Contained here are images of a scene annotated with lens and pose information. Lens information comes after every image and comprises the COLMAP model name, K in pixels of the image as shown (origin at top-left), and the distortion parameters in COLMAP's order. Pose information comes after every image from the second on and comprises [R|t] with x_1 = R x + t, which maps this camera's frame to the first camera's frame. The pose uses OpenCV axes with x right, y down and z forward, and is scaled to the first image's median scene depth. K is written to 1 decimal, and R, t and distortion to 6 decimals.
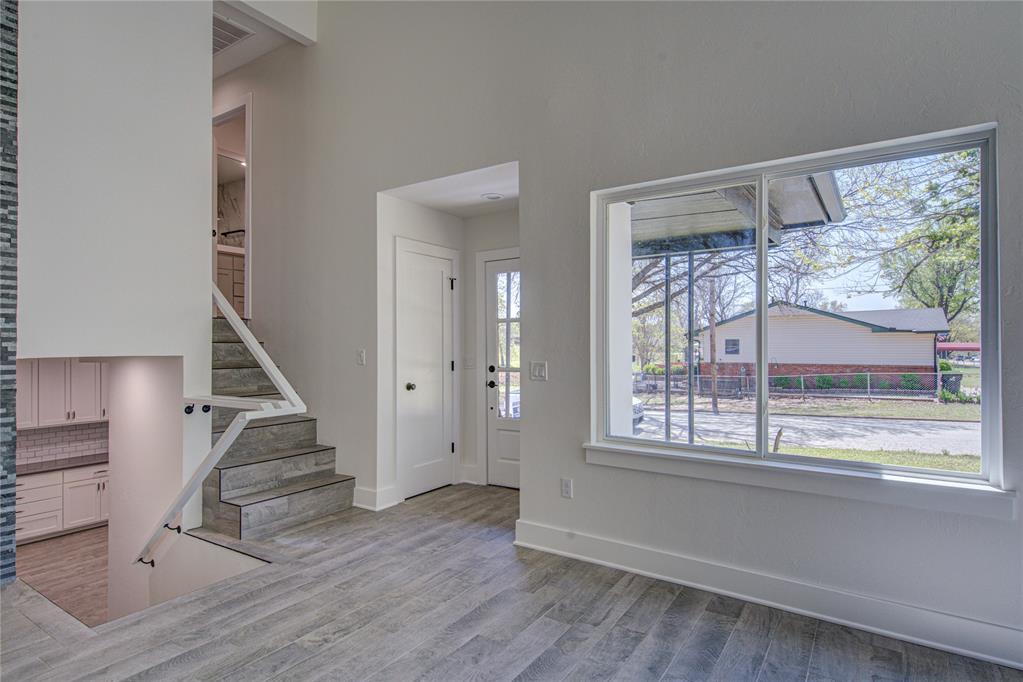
lens RADIAL K [[563.5, 0, 509.9], [0, 563.5, 344.5], [0, 0, 1]] dist [0.002694, 0.000176]
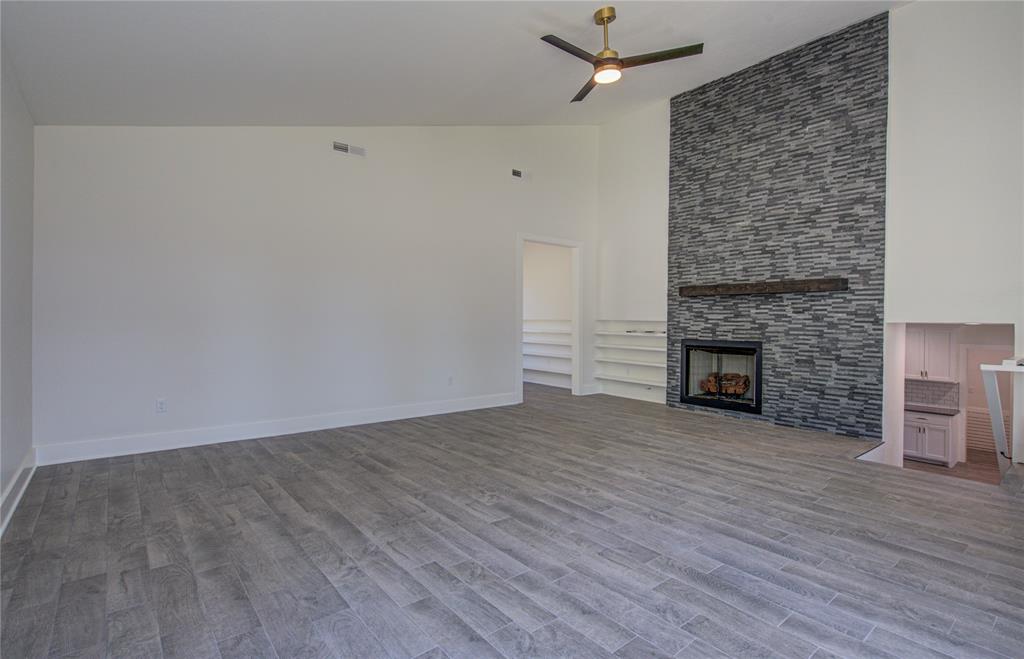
lens RADIAL K [[473.9, 0, 511.2], [0, 473.9, 325.6], [0, 0, 1]] dist [-0.000021, -0.000001]
pose [[-0.279014, 0.011643, -0.960216, 0.970527], [0.003777, 0.999932, 0.011027, 0.013565], [0.960280, -0.000550, -0.279039, 0.258766]]
